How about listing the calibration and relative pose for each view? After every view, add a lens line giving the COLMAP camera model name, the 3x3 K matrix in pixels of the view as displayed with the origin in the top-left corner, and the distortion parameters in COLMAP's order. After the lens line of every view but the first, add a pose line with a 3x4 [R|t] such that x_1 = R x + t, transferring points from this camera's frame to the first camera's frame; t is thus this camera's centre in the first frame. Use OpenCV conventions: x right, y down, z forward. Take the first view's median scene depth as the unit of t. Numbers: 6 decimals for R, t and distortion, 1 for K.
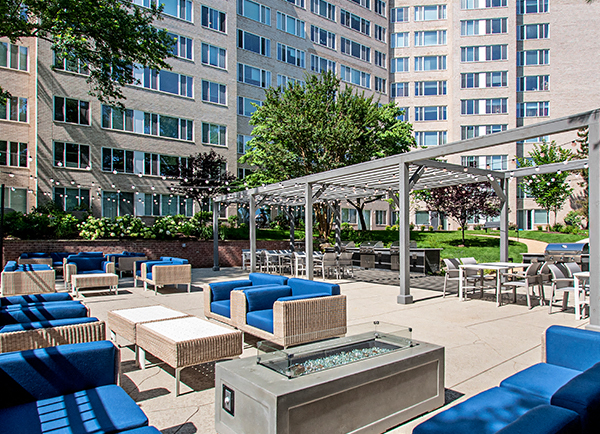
lens RADIAL K [[396.5, 0, 311.1], [0, 396.5, 240.7], [0, 0, 1]] dist [-0.004766, -0.001617]
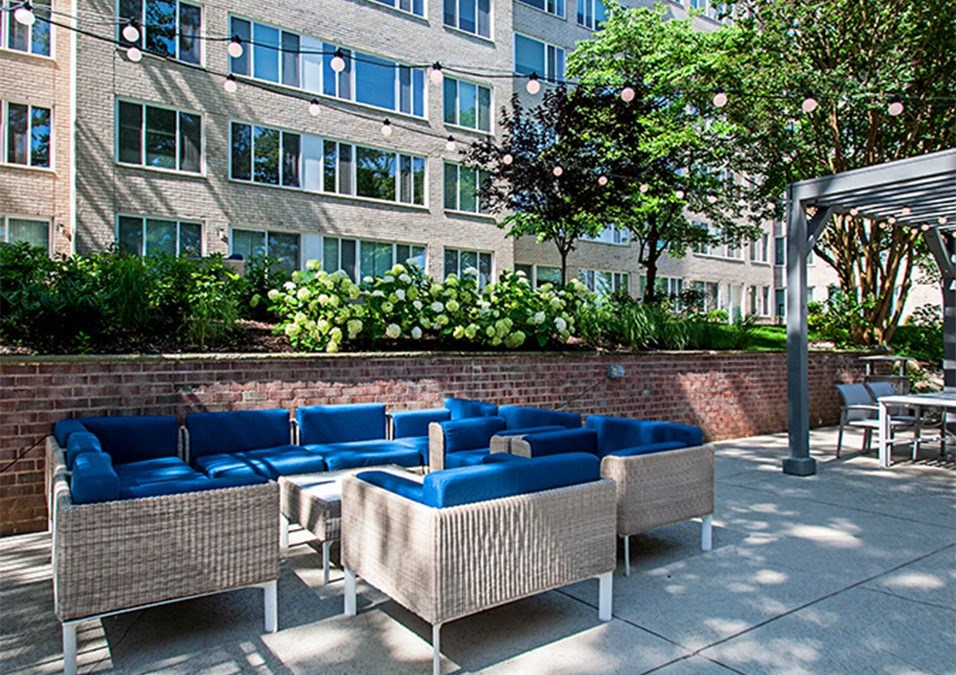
lens RADIAL K [[655.8, 0, 478.5], [0, 655.8, 337.4], [0, 0, 1]] dist [0.010097, 0.002218]
pose [[0.999229, -0.007858, -0.038455, -0.257207], [0.007402, 0.999901, -0.011982, -0.003712], [0.038546, 0.011688, 0.999188, 0.346488]]
